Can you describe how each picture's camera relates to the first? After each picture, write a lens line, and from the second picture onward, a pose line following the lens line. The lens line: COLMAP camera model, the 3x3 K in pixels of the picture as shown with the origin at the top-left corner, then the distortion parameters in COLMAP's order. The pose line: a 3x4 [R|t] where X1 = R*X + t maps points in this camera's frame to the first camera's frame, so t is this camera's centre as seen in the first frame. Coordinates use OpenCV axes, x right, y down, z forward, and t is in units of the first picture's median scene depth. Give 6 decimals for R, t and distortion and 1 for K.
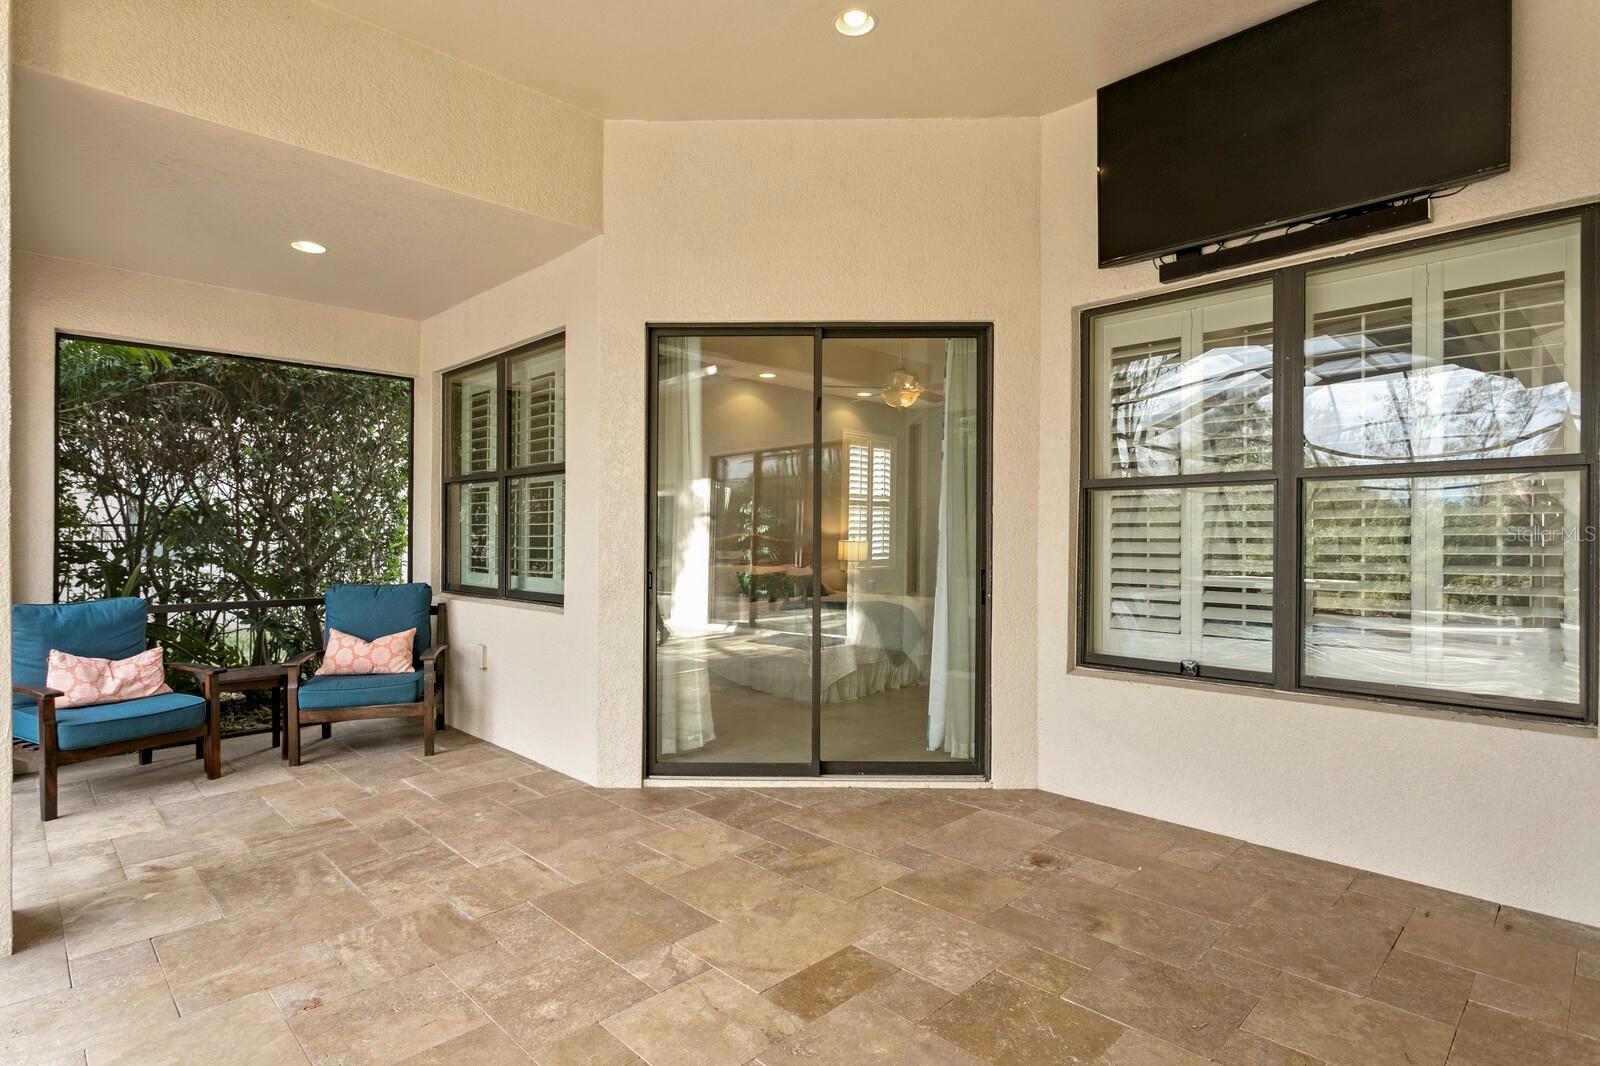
lens RADIAL K [[806.2, 0, 800.0], [0, 806.2, 533.0], [0, 0, 1]] dist [-0.001025, 0.000132]
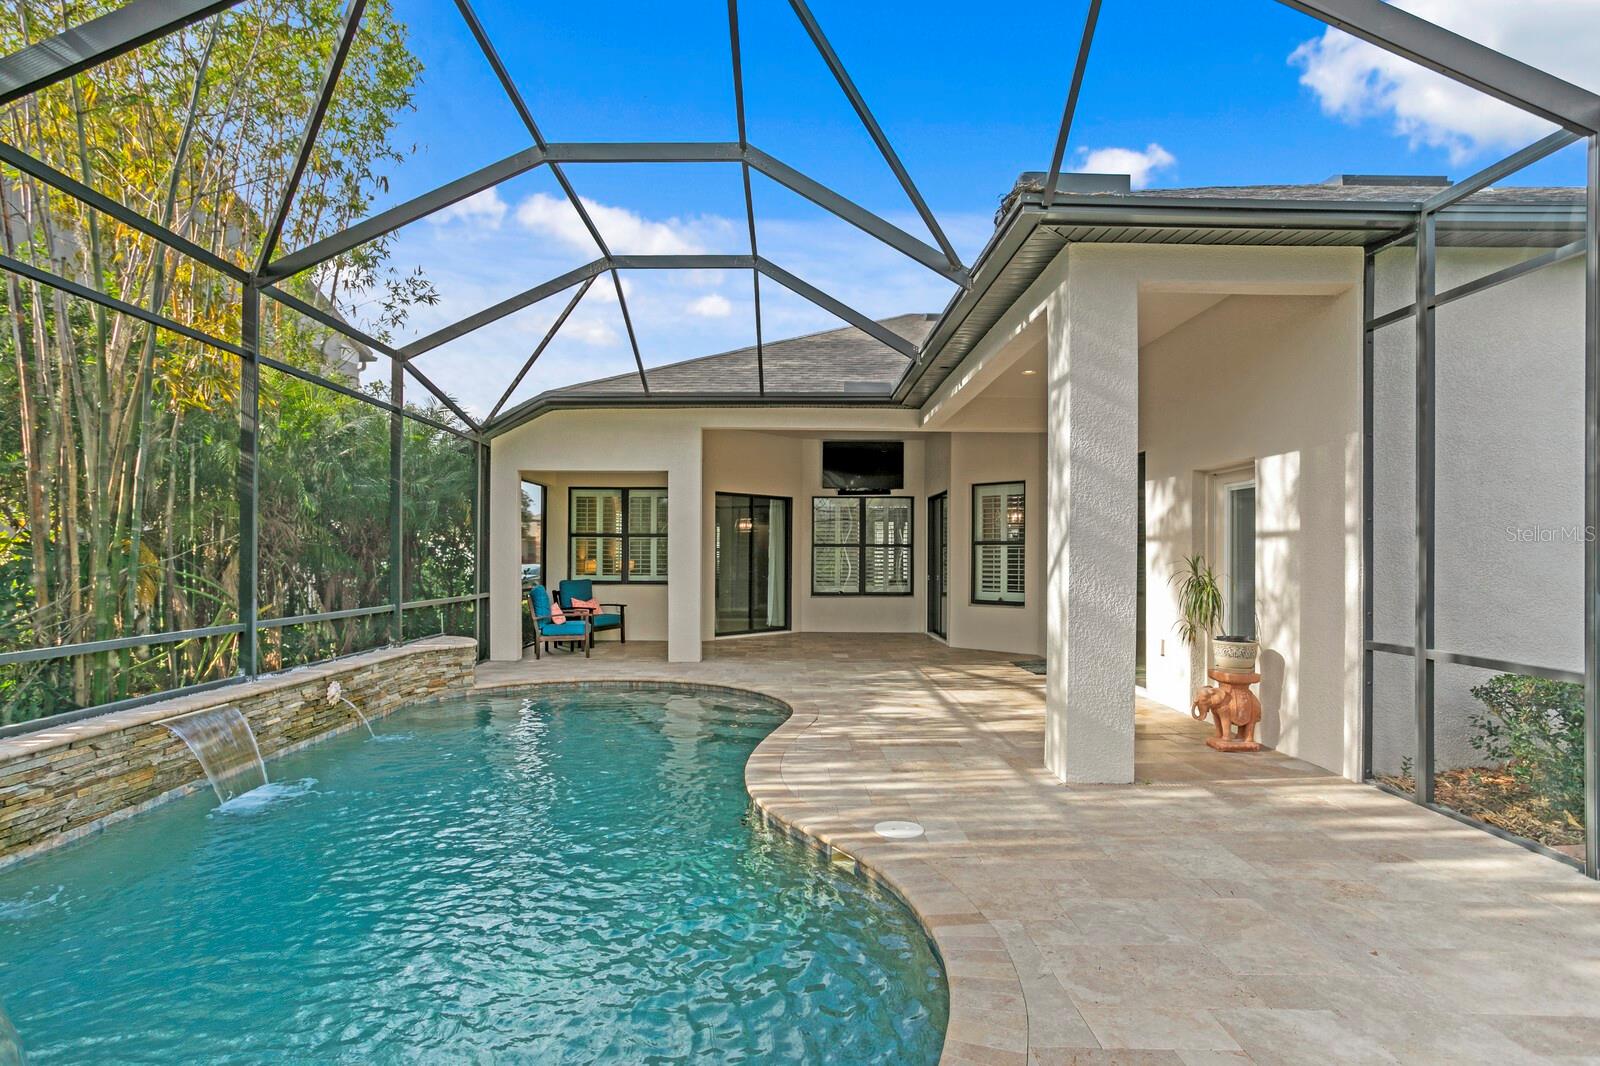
lens RADIAL K [[806.2, 0, 800.0], [0, 806.2, 533.0], [0, 0, 1]] dist [-0.001025, 0.000132]
pose [[0.689306, 0.024247, 0.724065, -2.206988], [-0.004245, 0.999558, -0.029431, -0.009635], [-0.724458, 0.017214, 0.689104, -1.383570]]
